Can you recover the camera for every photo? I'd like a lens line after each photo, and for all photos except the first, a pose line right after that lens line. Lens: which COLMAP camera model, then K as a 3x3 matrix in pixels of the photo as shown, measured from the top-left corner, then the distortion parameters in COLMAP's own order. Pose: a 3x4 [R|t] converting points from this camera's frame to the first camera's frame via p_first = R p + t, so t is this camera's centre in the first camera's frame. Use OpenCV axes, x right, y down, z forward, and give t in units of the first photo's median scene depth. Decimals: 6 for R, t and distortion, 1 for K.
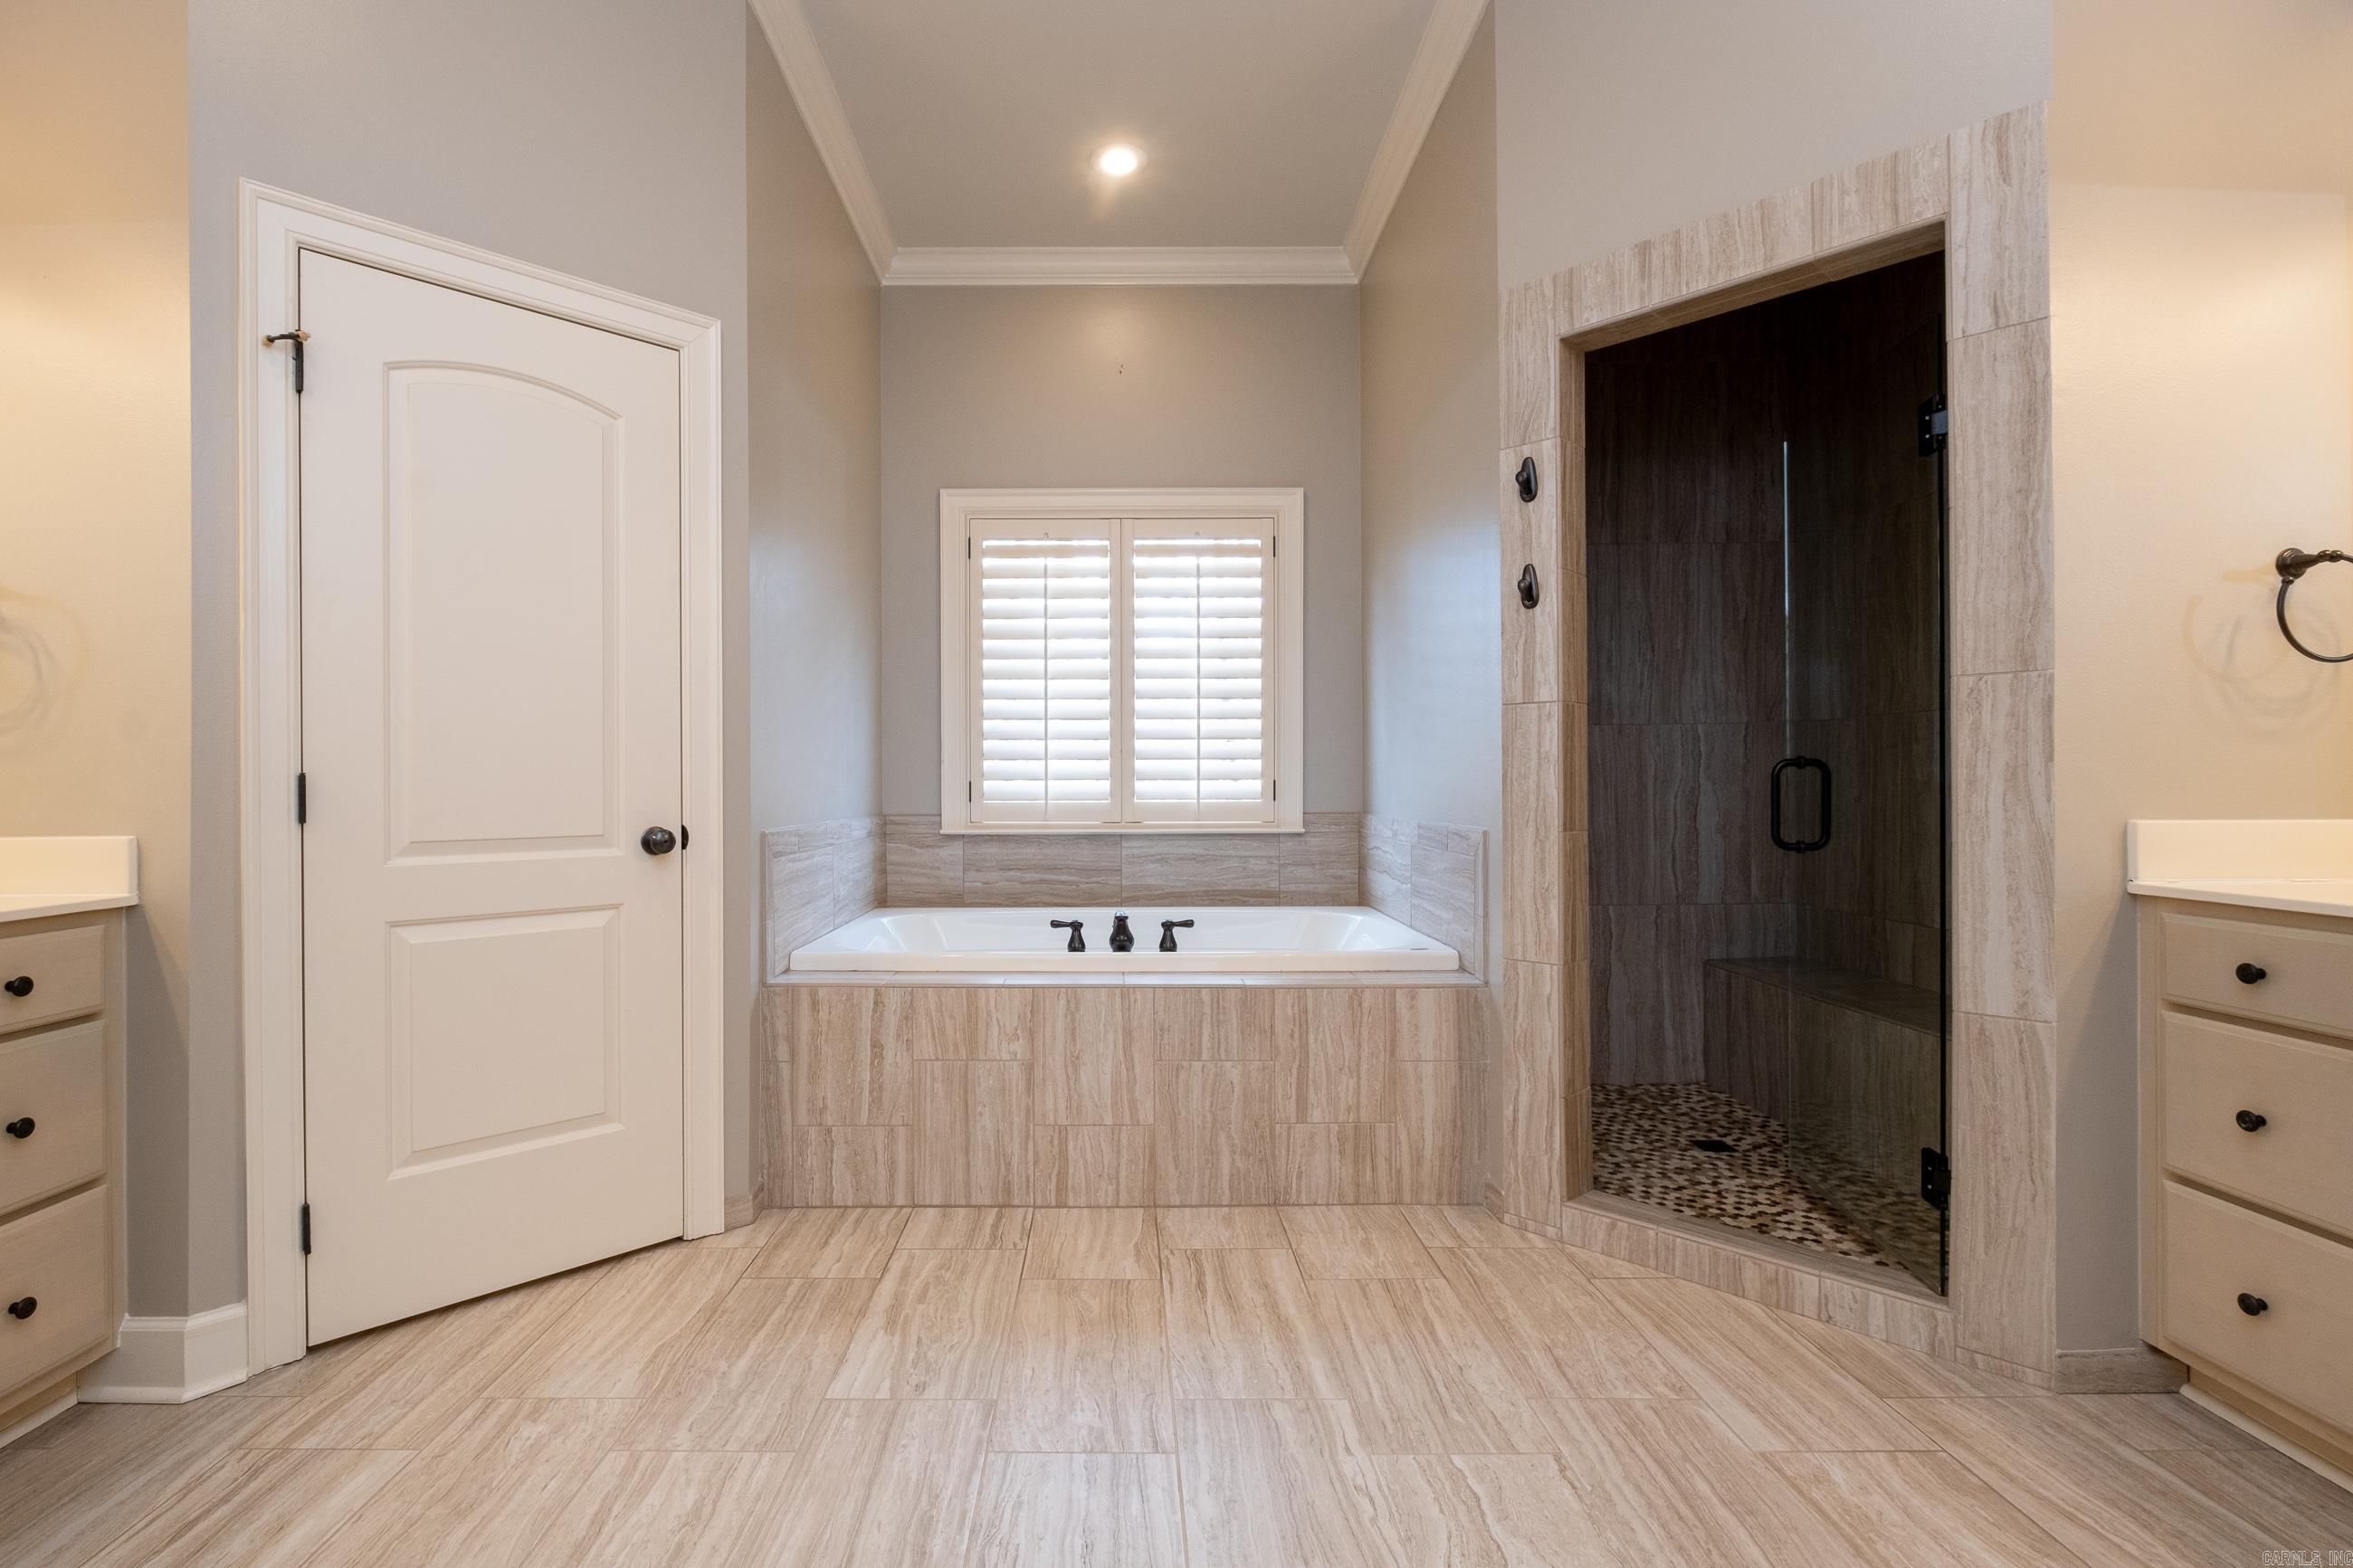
lens RADIAL K [[1041.3, 0, 1158.6], [0, 1041.3, 784.1], [0, 0, 1]] dist [-0.004427, -0.000543]
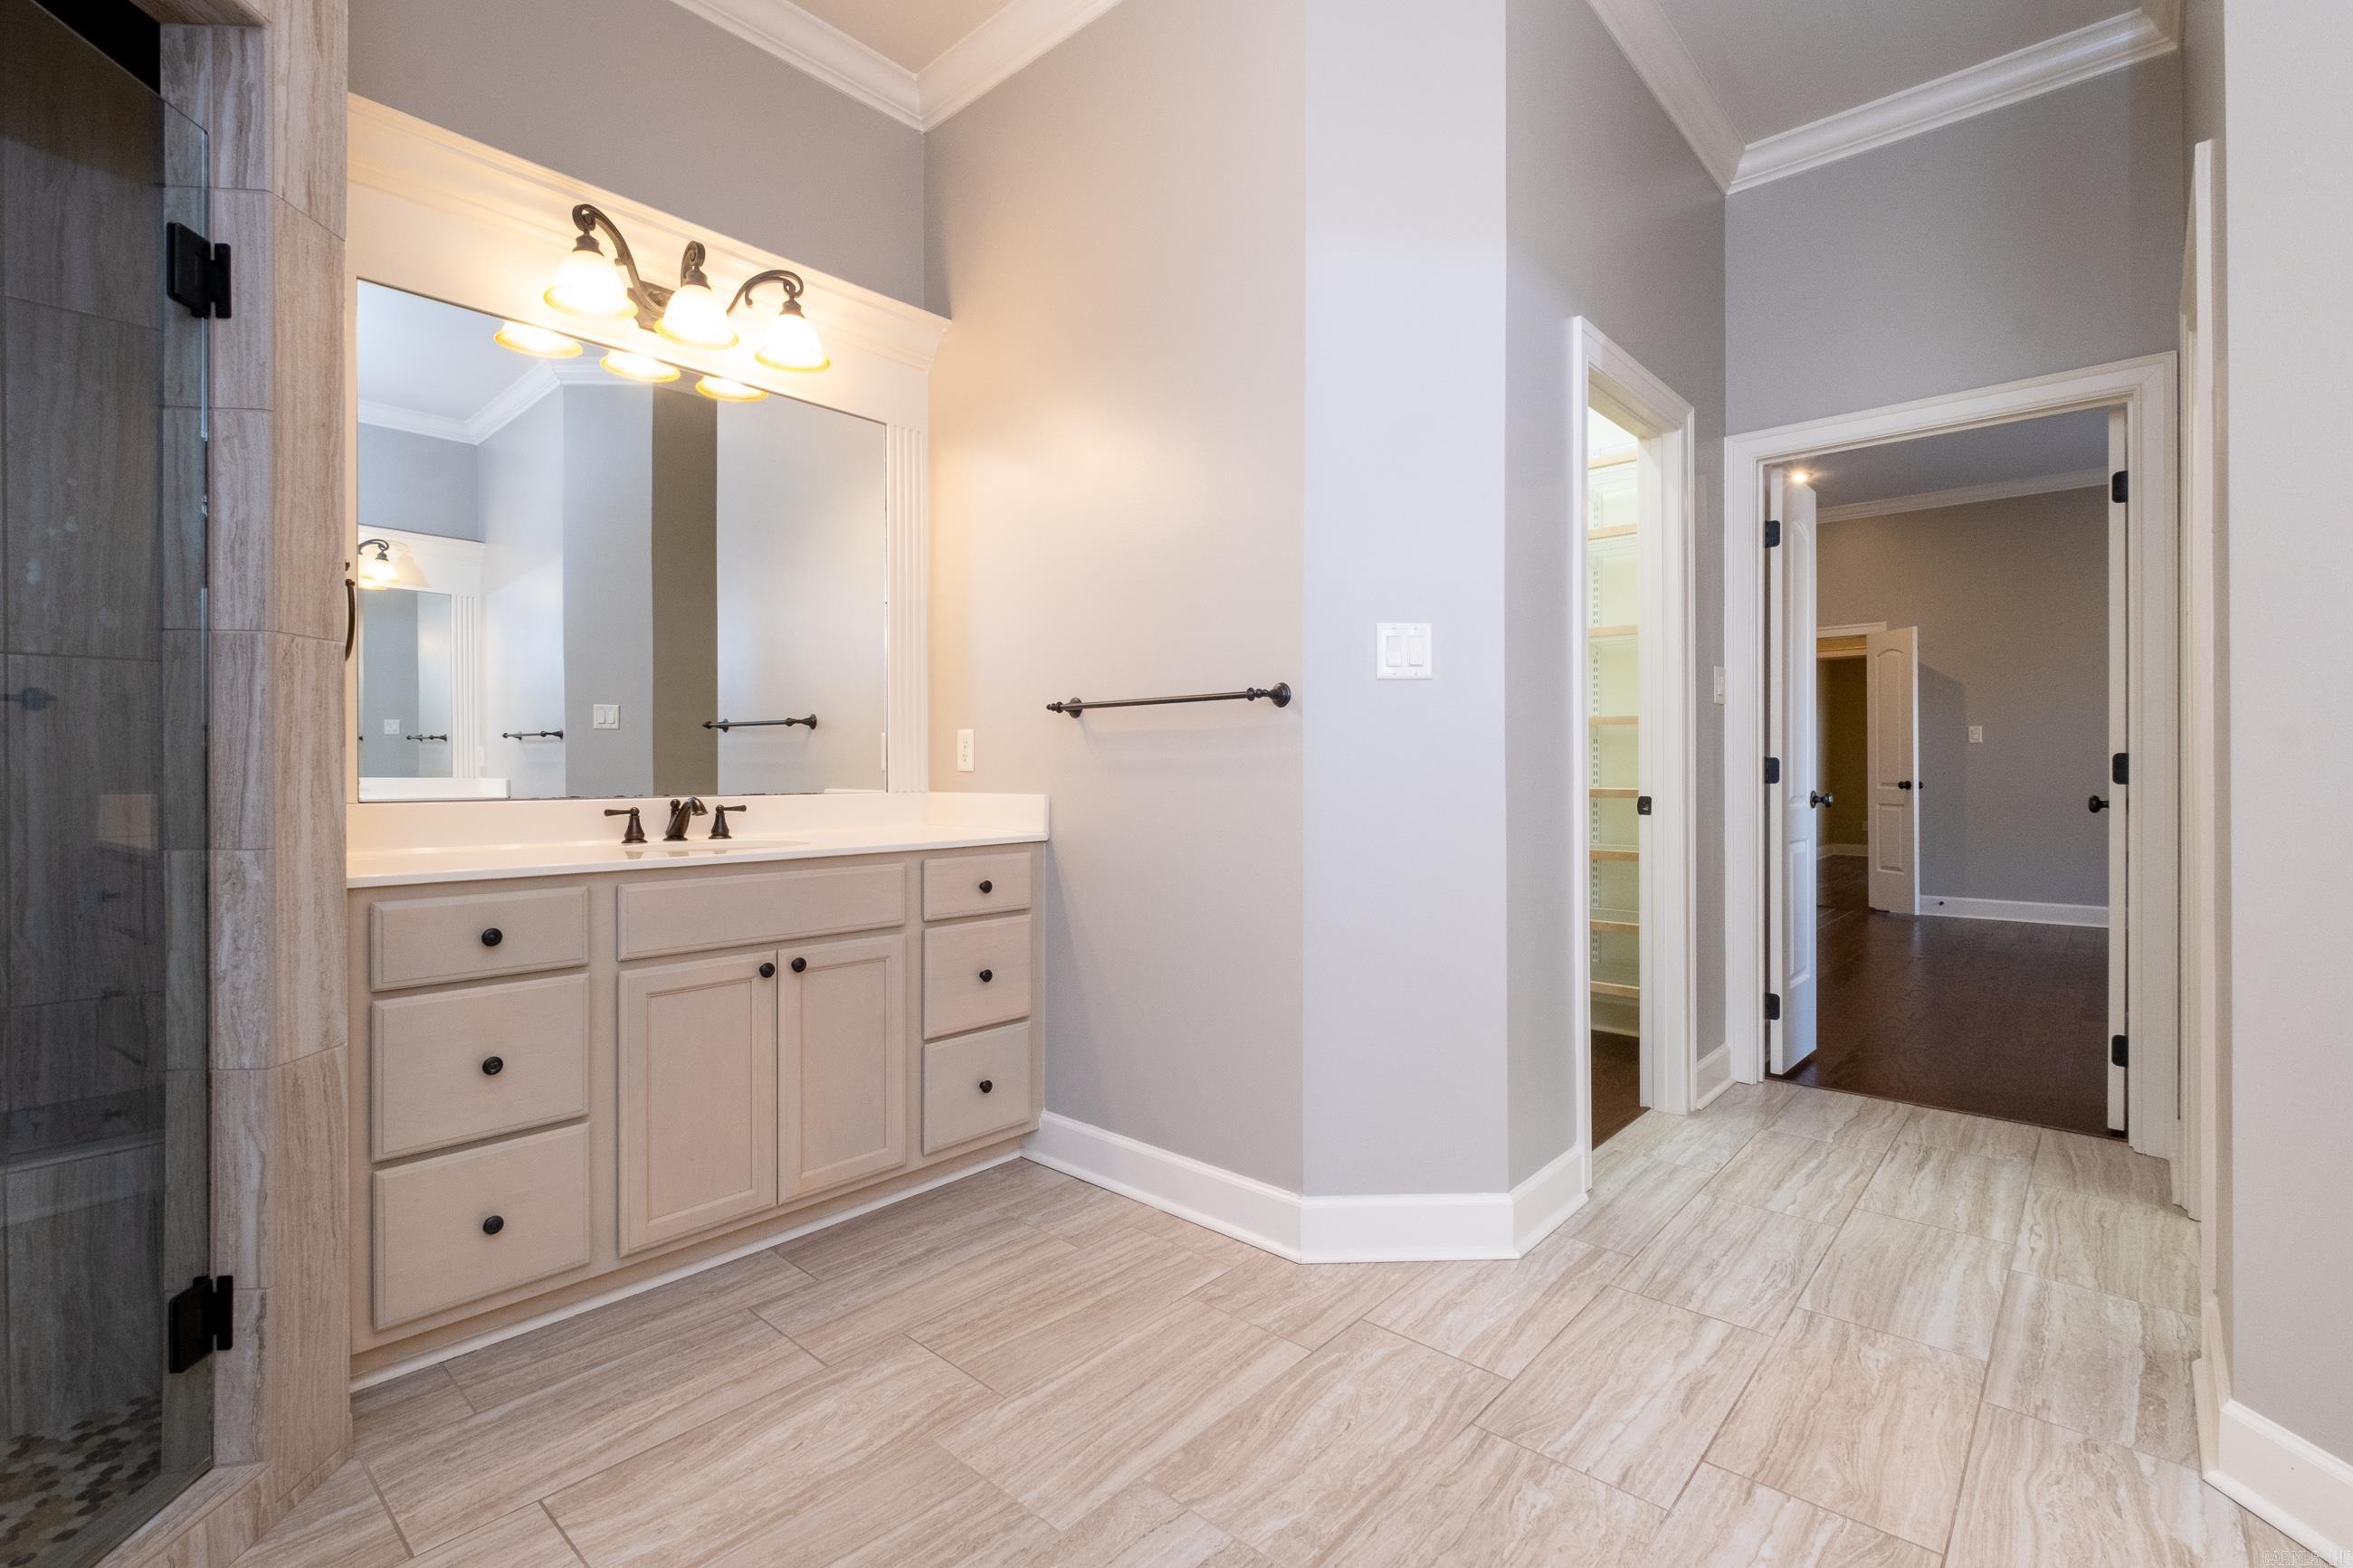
lens RADIAL K [[1041.3, 0, 1154.9], [0, 1041.3, 771.6], [0, 0, 1]] dist [-0.004427, -0.000543]
pose [[-0.700479, 0.002517, 0.713668, -0.254640], [0.001457, 0.999997, -0.002097, 0.002243], [-0.713671, -0.000429, -0.700481, 1.150016]]
